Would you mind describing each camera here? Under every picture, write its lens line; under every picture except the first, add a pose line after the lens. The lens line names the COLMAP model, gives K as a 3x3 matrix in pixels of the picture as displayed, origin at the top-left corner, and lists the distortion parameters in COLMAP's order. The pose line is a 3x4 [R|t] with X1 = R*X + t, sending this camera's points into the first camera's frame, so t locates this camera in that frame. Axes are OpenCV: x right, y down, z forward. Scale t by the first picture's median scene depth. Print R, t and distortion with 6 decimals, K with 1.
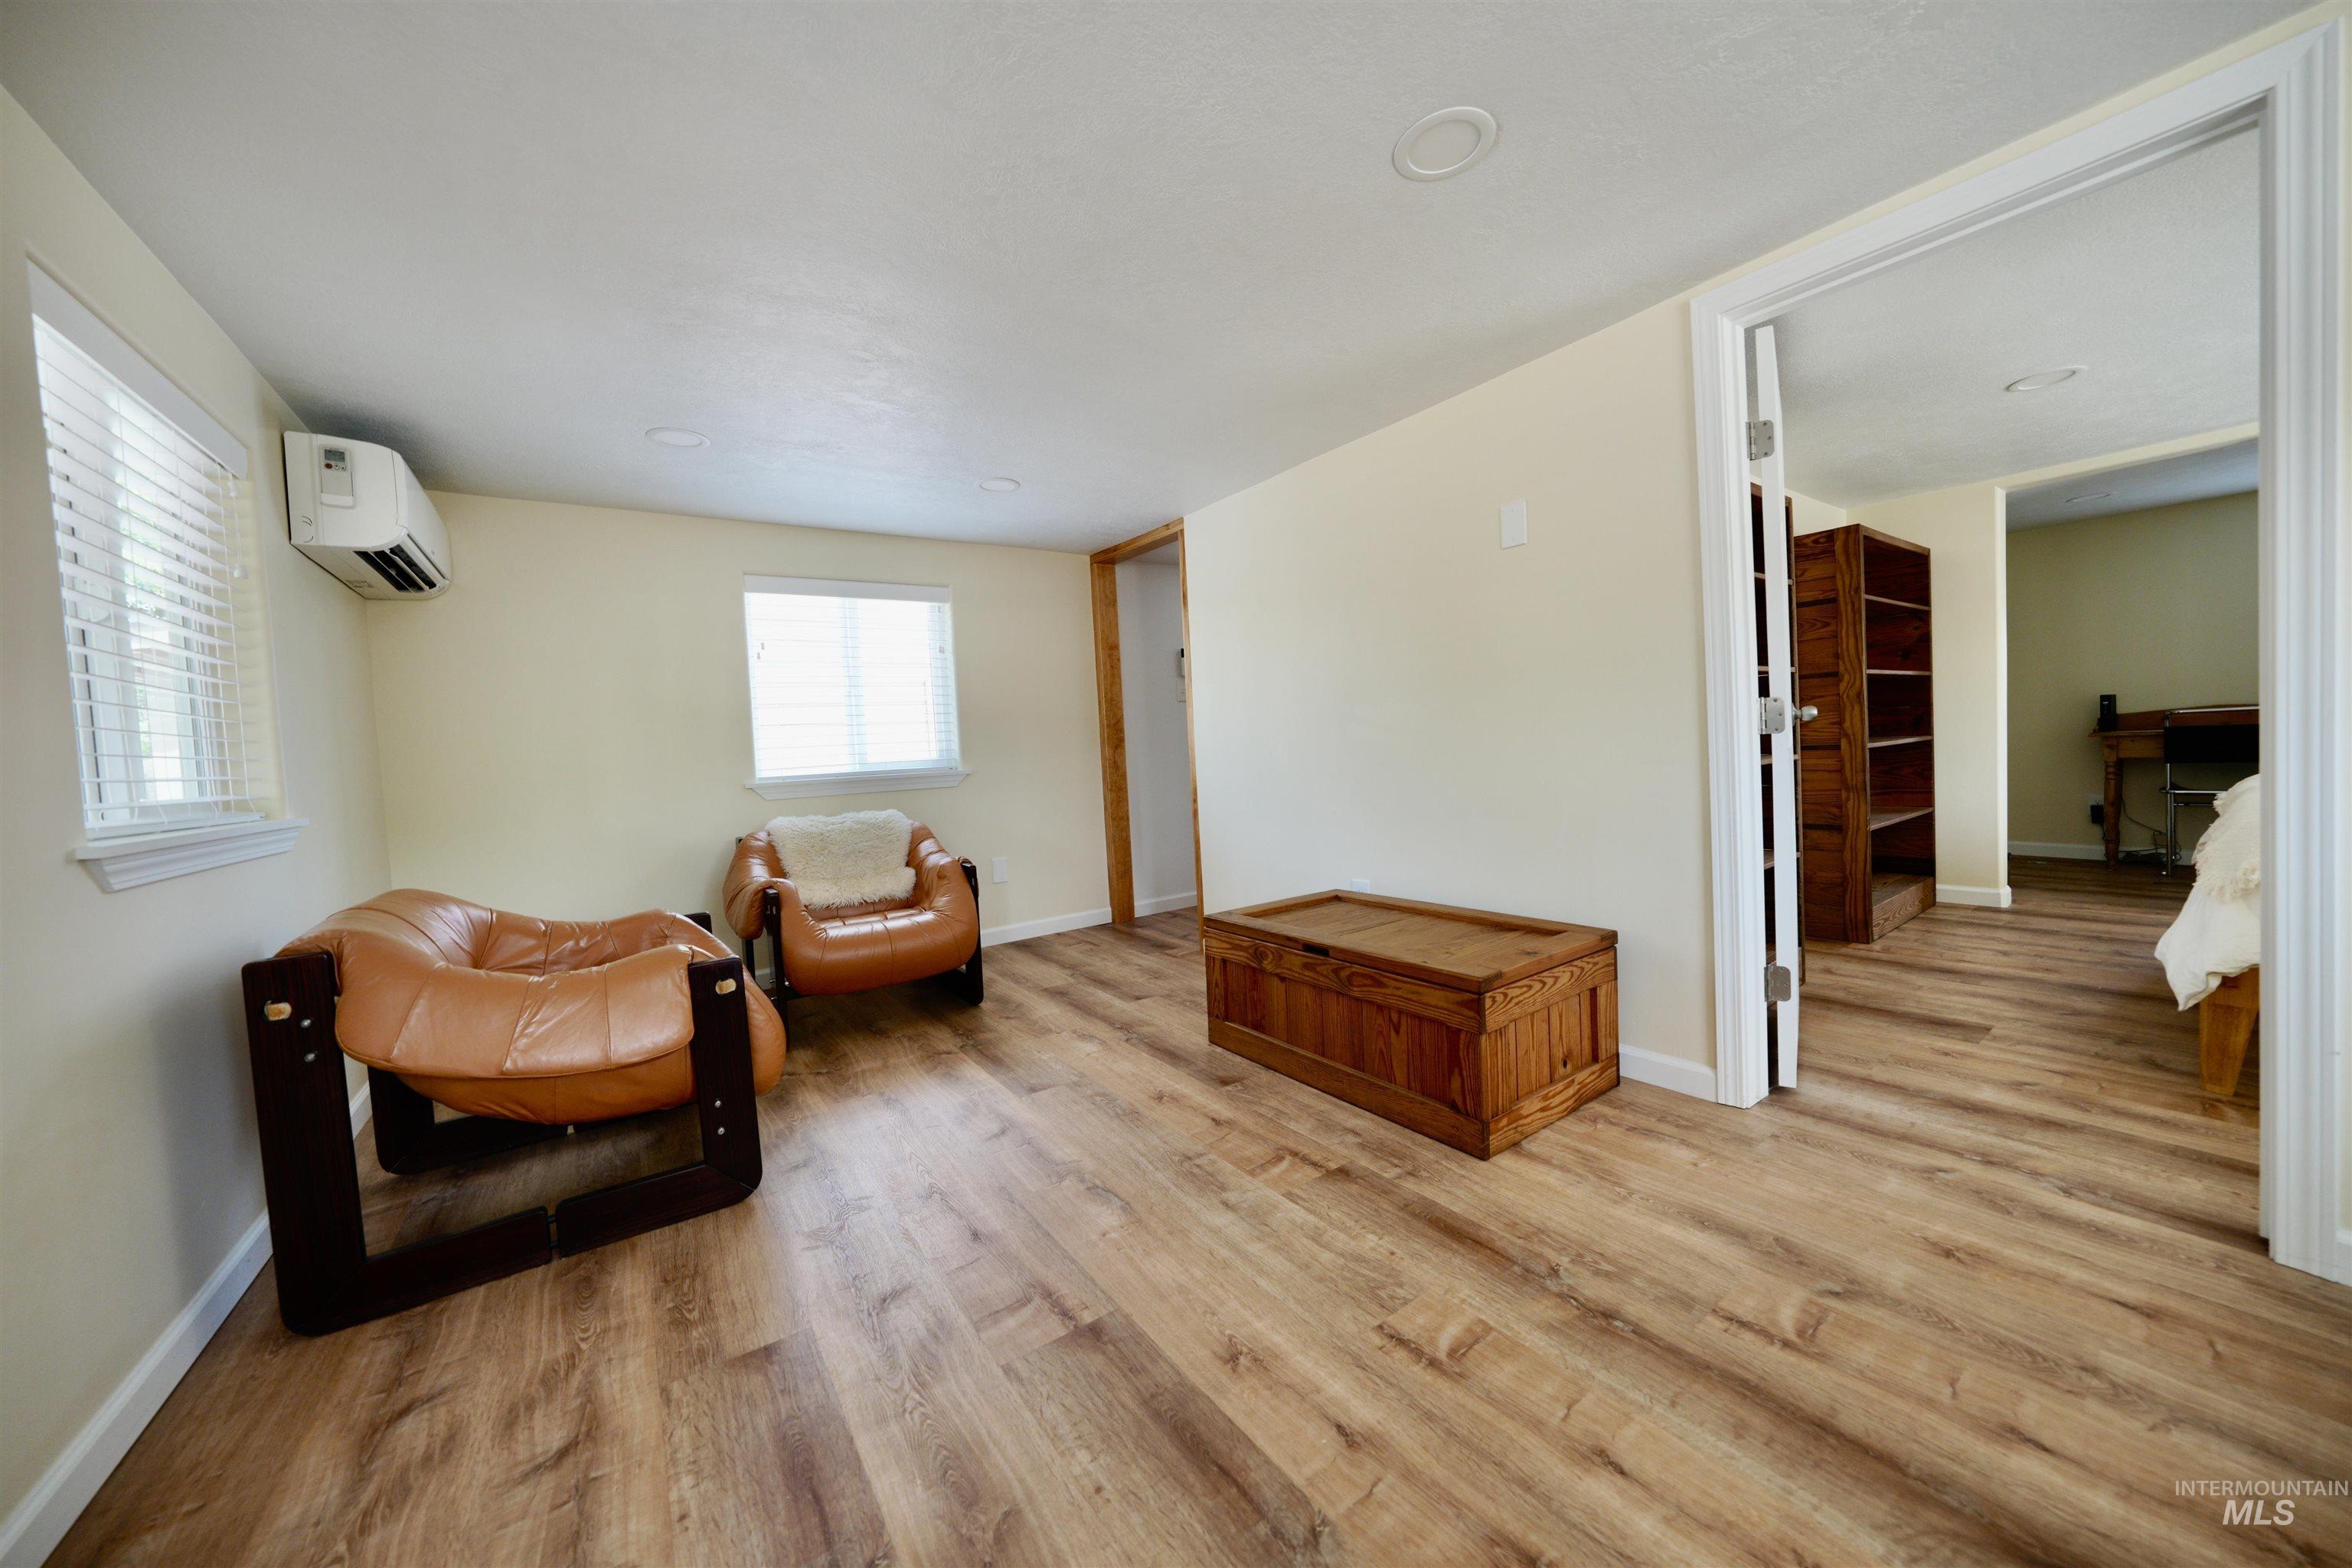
lens RADIAL K [[809.3, 0, 1182.9], [0, 809.3, 776.9], [0, 0, 1]] dist [-0.030162, 0.006279]
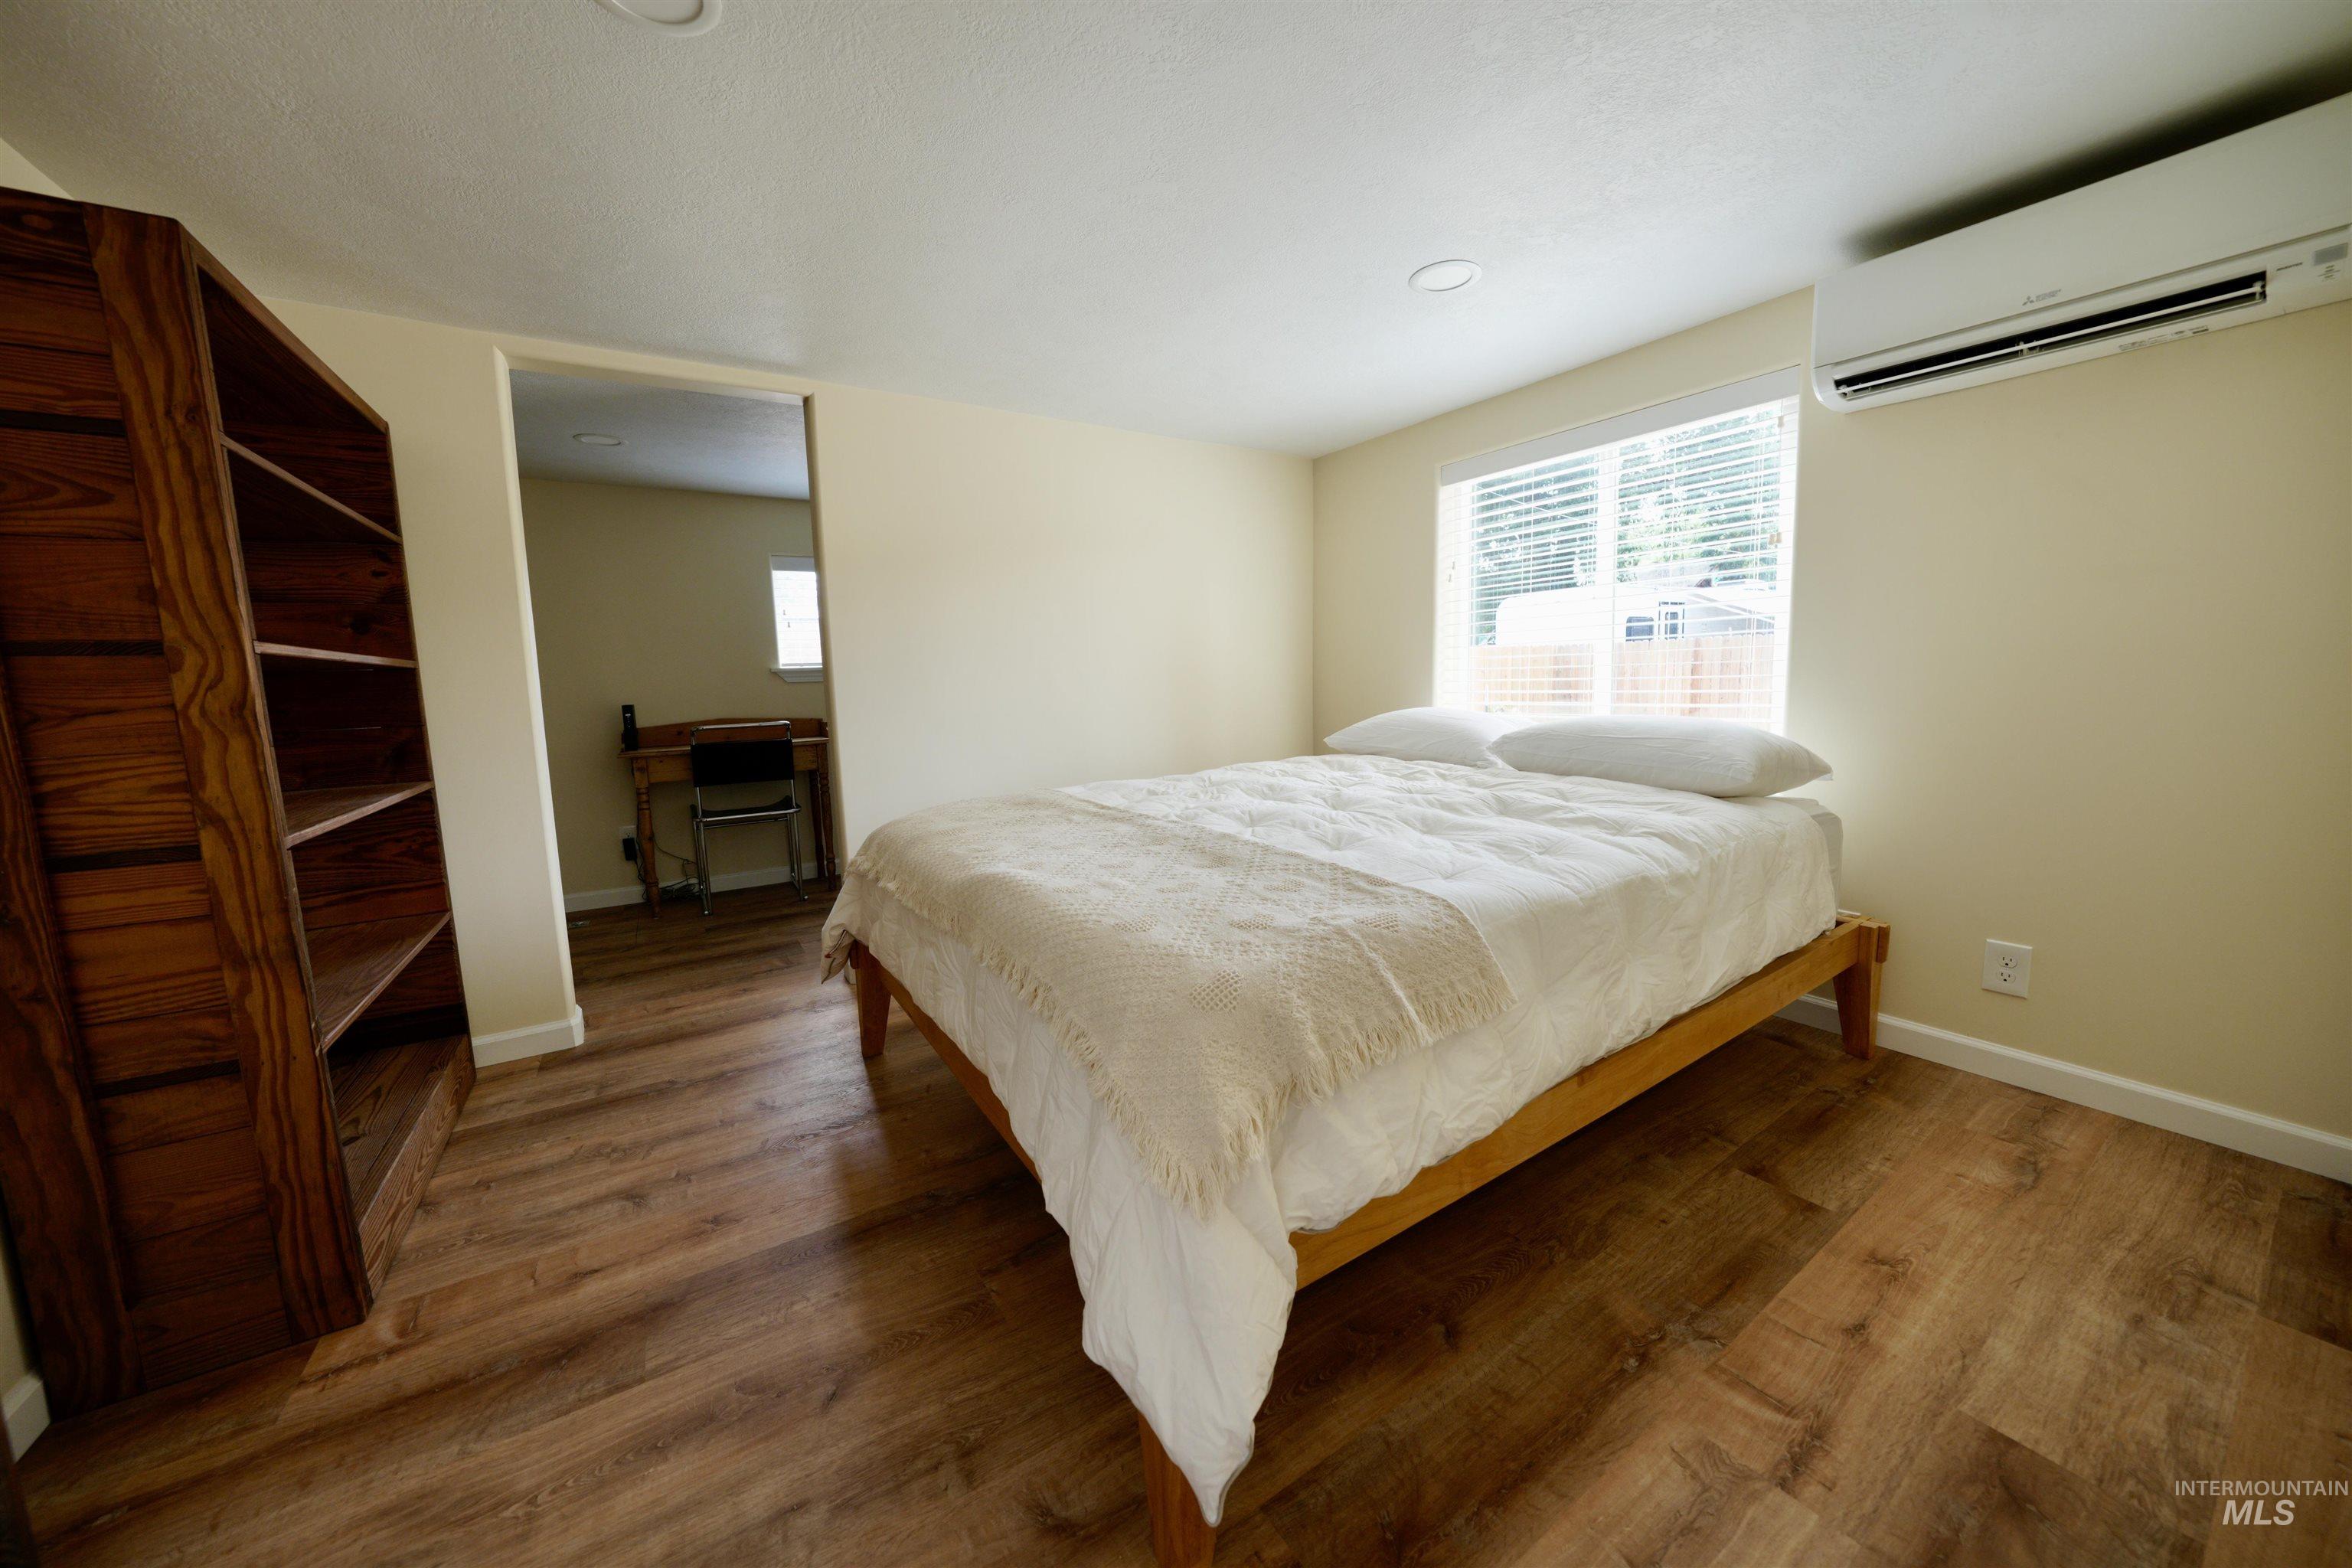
lens RADIAL K [[809.3, 0, 1182.9], [0, 809.3, 776.9], [0, 0, 1]] dist [-0.030162, 0.006279]
pose [[0.030548, -0.069763, 0.997096, 0.439759], [0.064669, 0.995609, 0.067678, -0.060165], [-0.997439, 0.062414, 0.034926, 0.486804]]
